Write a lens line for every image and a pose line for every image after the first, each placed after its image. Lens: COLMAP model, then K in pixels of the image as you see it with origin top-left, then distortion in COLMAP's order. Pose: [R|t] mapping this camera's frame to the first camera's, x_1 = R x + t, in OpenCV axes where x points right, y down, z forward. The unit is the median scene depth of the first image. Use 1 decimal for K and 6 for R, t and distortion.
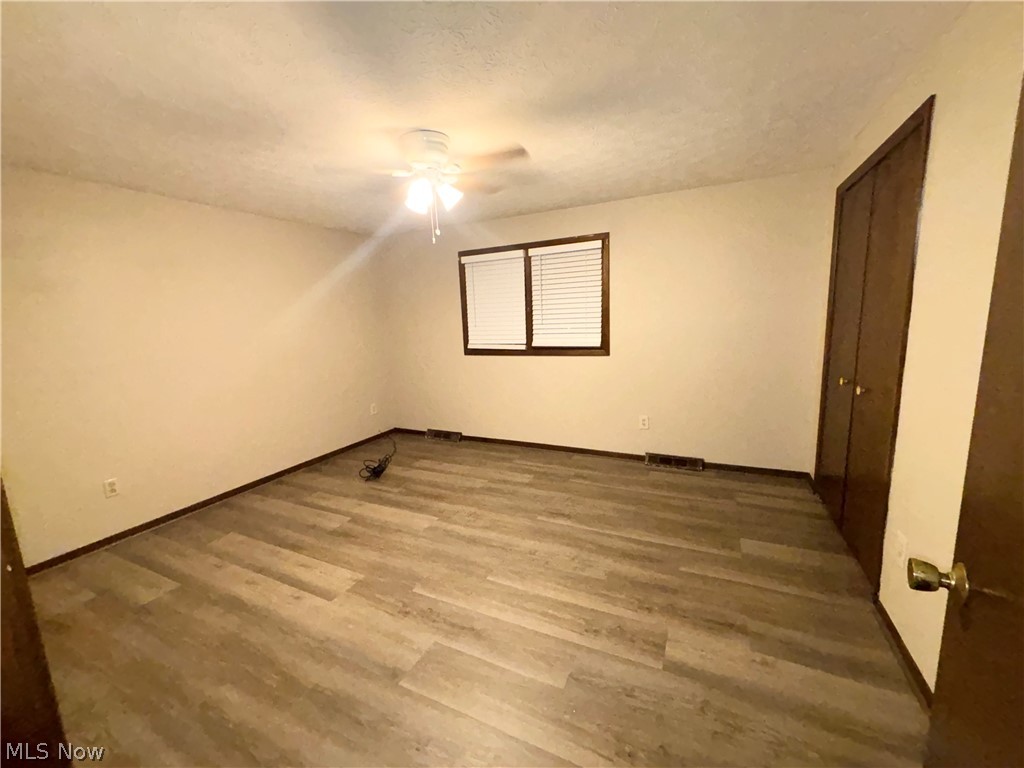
lens RADIAL K [[411.9, 0, 514.1], [0, 411.9, 385.4], [0, 0, 1]] dist [-0.001034, -0.000666]
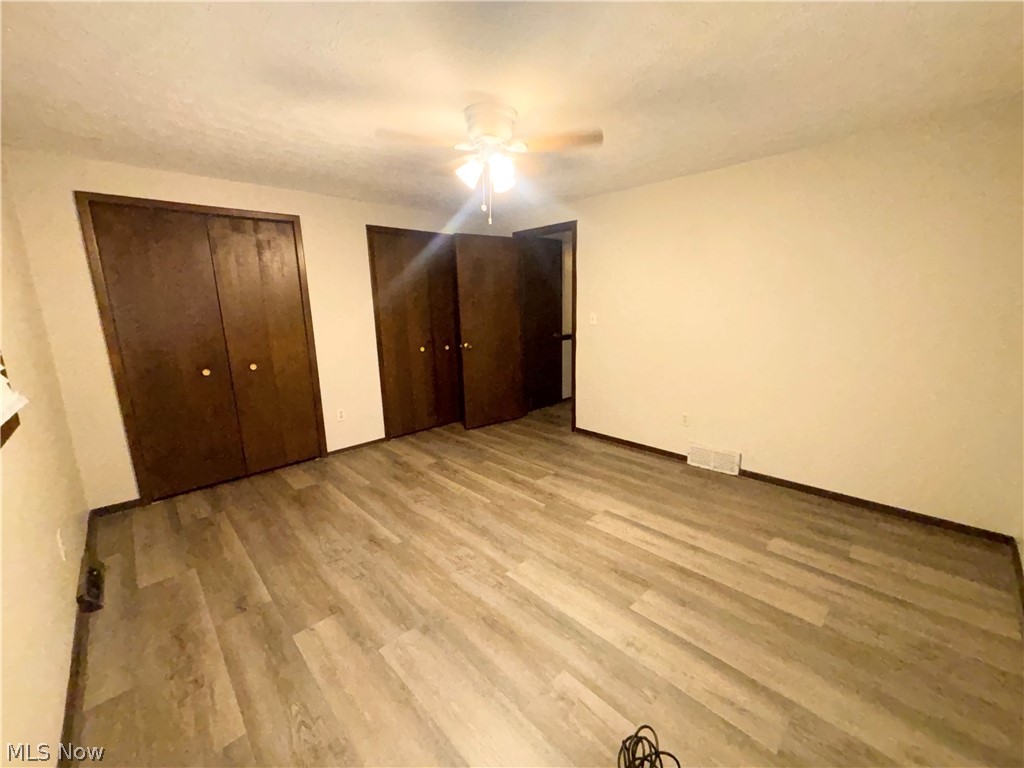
lens RADIAL K [[411.9, 0, 509.9], [0, 411.9, 381.4], [0, 0, 1]] dist [-0.001034, -0.000666]
pose [[-0.931607, -0.008992, 0.363356, -0.479732], [0.118861, 0.937192, 0.327939, -0.256030], [-0.343483, 0.348699, -0.872026, 1.601380]]
